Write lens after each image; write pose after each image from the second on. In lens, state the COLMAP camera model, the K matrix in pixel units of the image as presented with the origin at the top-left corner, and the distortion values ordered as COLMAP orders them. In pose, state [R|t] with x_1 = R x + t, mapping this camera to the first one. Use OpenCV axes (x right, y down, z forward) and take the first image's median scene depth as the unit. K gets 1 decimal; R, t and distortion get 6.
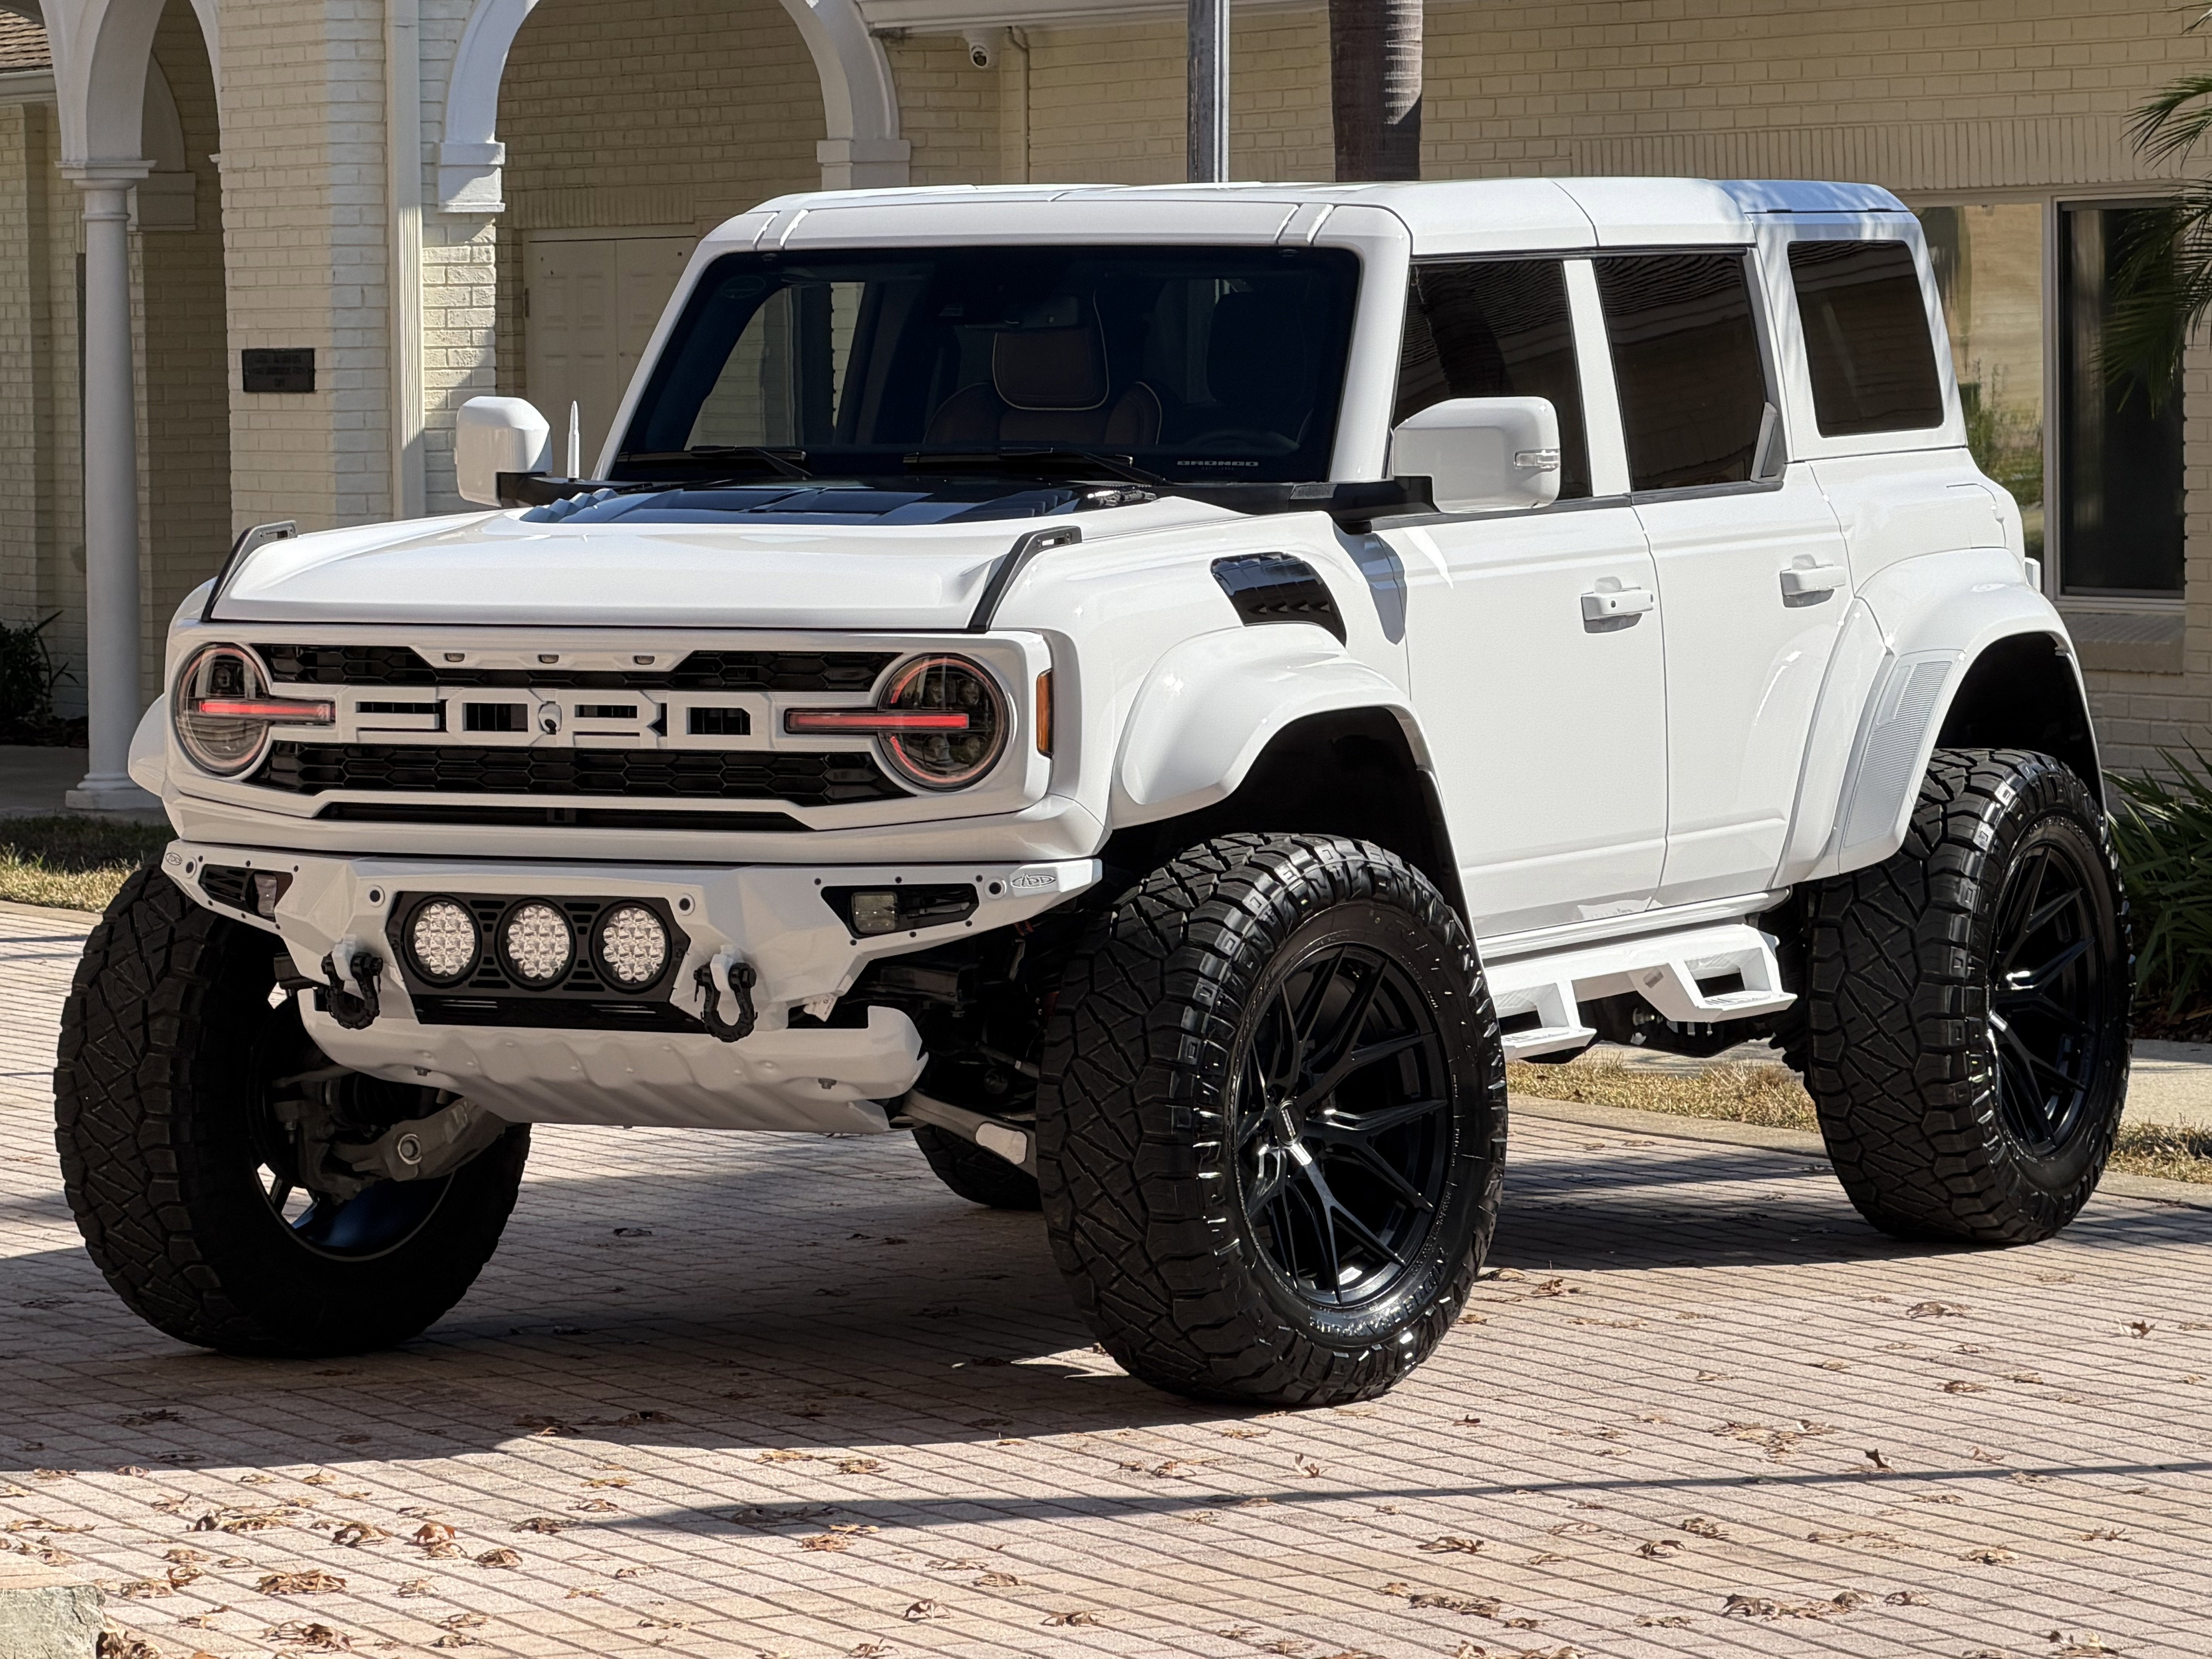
lens RADIAL K [[9811.6, 0, 1106.0], [0, 9811.6, 829.5], [0, 0, 1]] dist [0.300138, 0.344761]
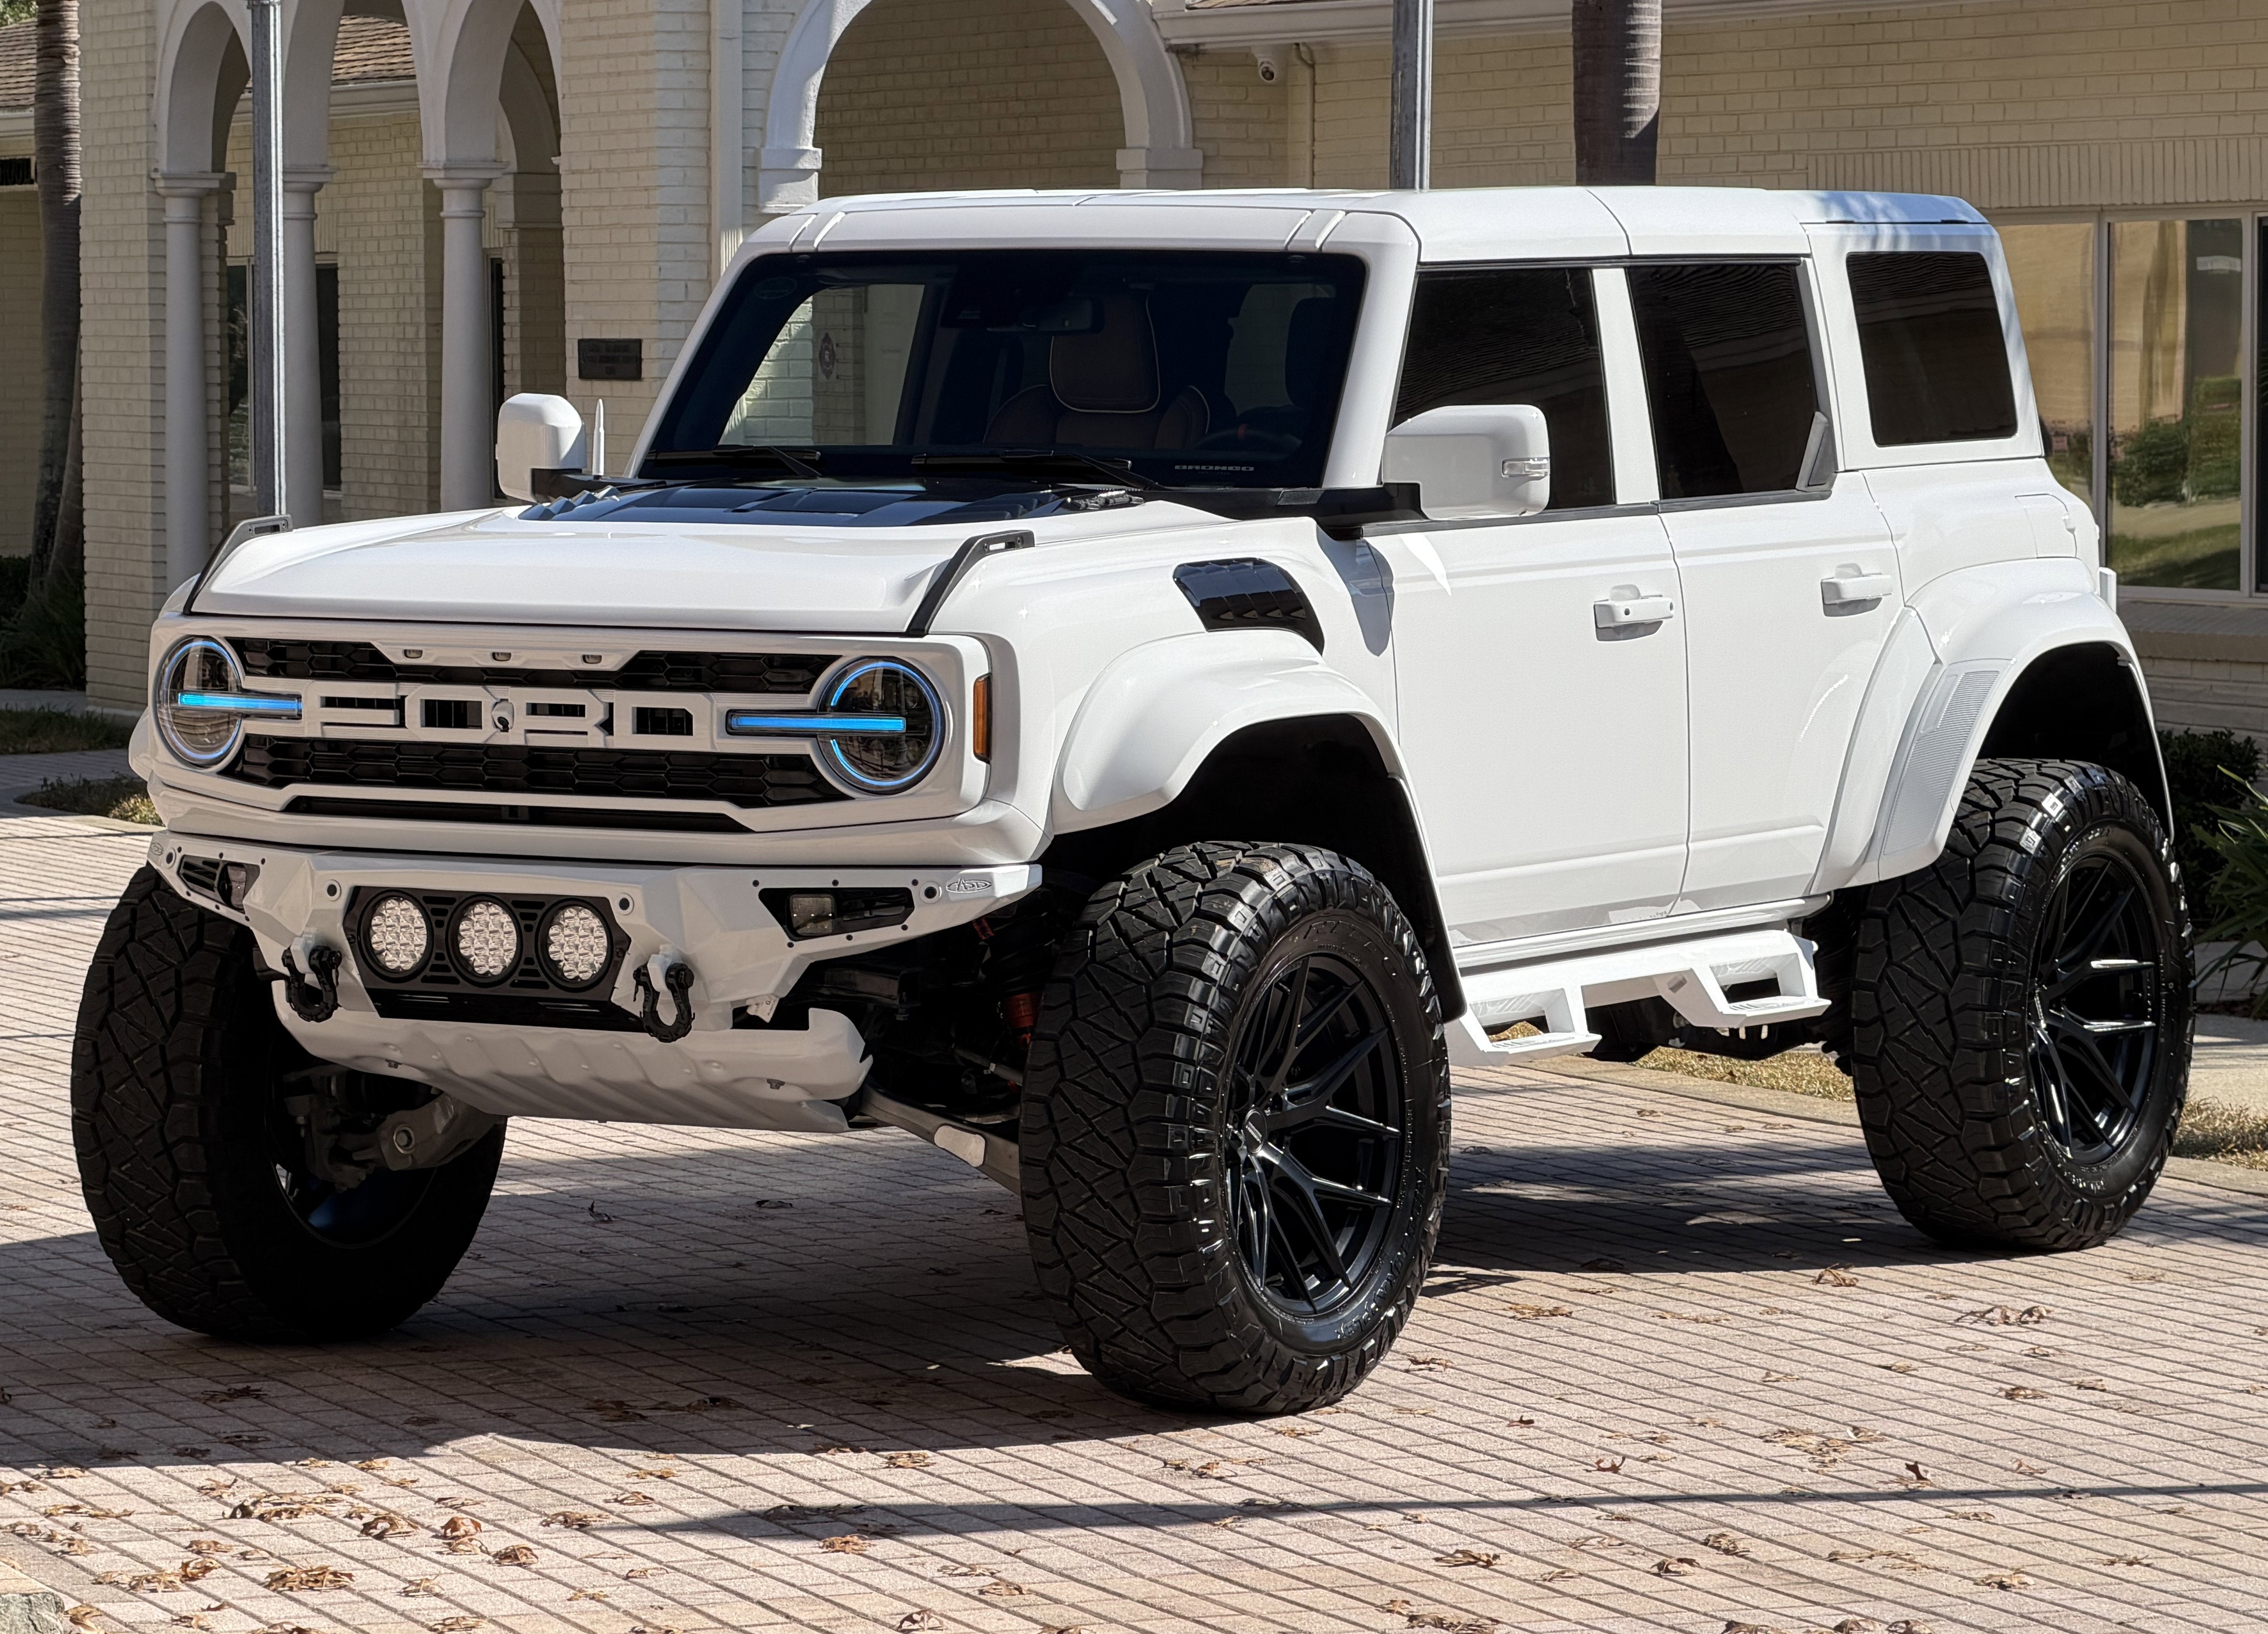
lens RADIAL K [[8960.4, 0, 1134.0], [0, 8960.4, 817.0], [0, 0, 1]] dist [-0.023217, 0.274635]
pose [[0.997519, 0.013557, -0.069086, 0.070354], [-0.013268, 0.999901, 0.004650, -0.006052], [0.069142, -0.003722, 0.997600, 0.090365]]
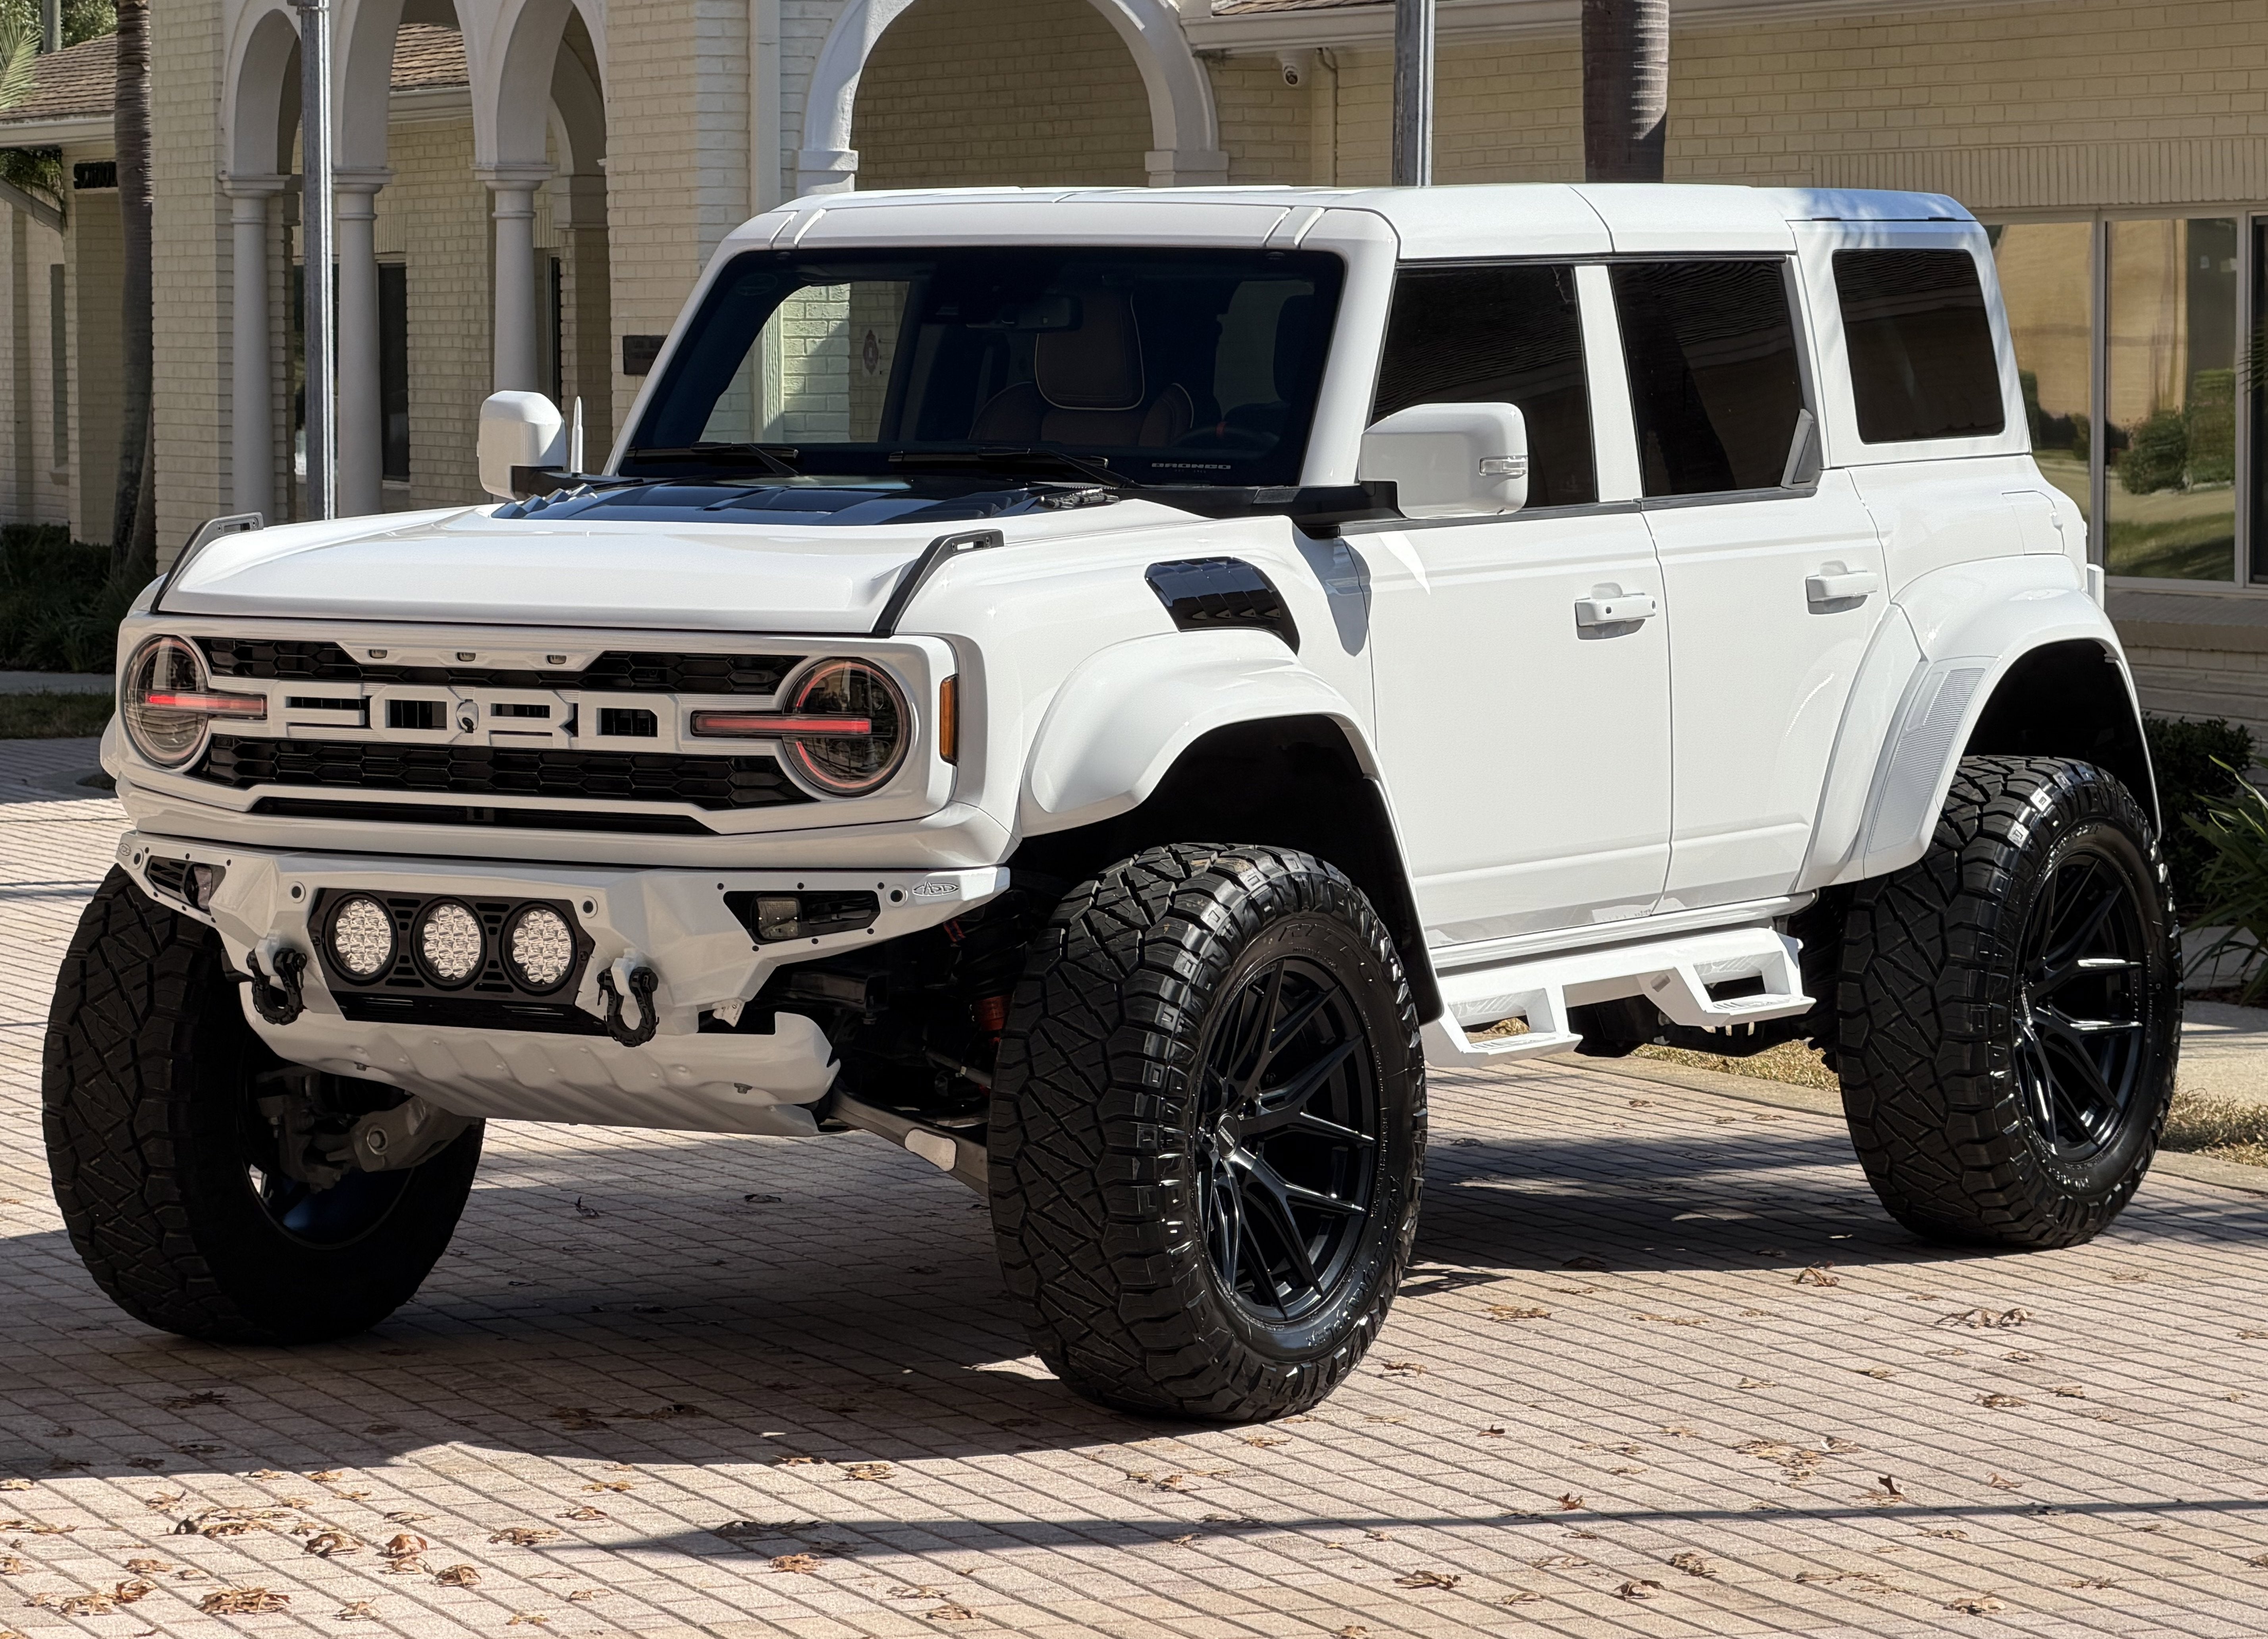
lens RADIAL K [[8351.3, 0, 1173.2], [0, 8351.3, 827.9], [0, 0, 1]] dist [0.153384, -3.887545]
pose [[0.997119, 0.014572, -0.074437, 0.077080], [-0.013849, 0.999852, 0.010209, -0.009569], [0.074575, -0.009148, 0.997173, 0.159111]]
